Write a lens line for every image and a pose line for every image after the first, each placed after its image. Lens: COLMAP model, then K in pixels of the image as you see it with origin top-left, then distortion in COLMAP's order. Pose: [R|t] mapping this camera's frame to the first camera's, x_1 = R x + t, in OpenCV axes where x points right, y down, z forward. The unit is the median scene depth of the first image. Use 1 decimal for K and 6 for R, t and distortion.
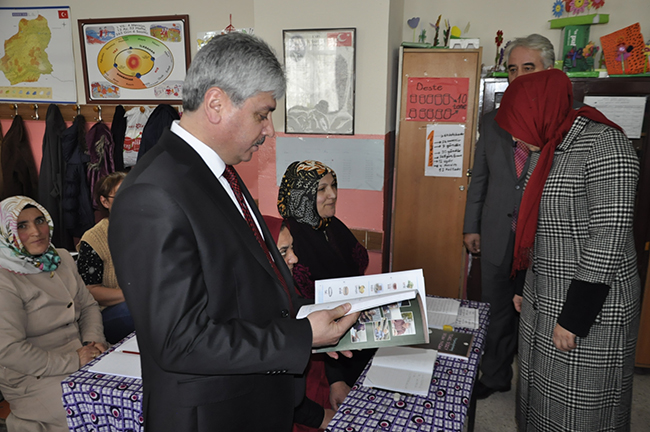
lens RADIAL K [[515.4, 0, 324.2], [0, 515.4, 217.8], [0, 0, 1]] dist [-0.024690, 0.008847]
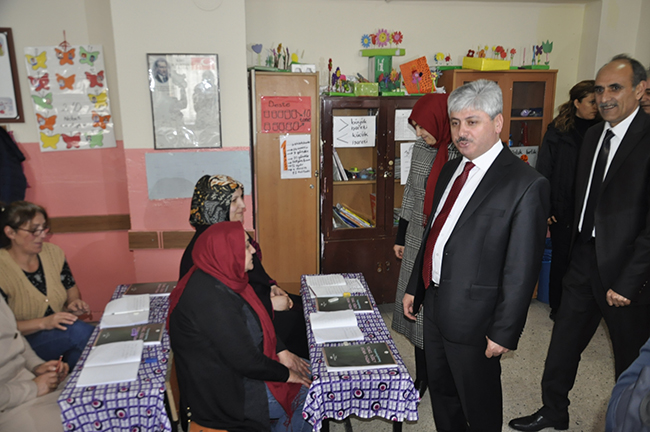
lens RADIAL K [[515.4, 0, 324.2], [0, 515.4, 217.8], [0, 0, 1]] dist [-0.024690, 0.008847]
pose [[0.900505, -0.110326, 0.420617, -0.304277], [0.106400, 0.993780, 0.032871, -0.027759], [-0.421627, 0.015153, 0.906643, -0.157571]]
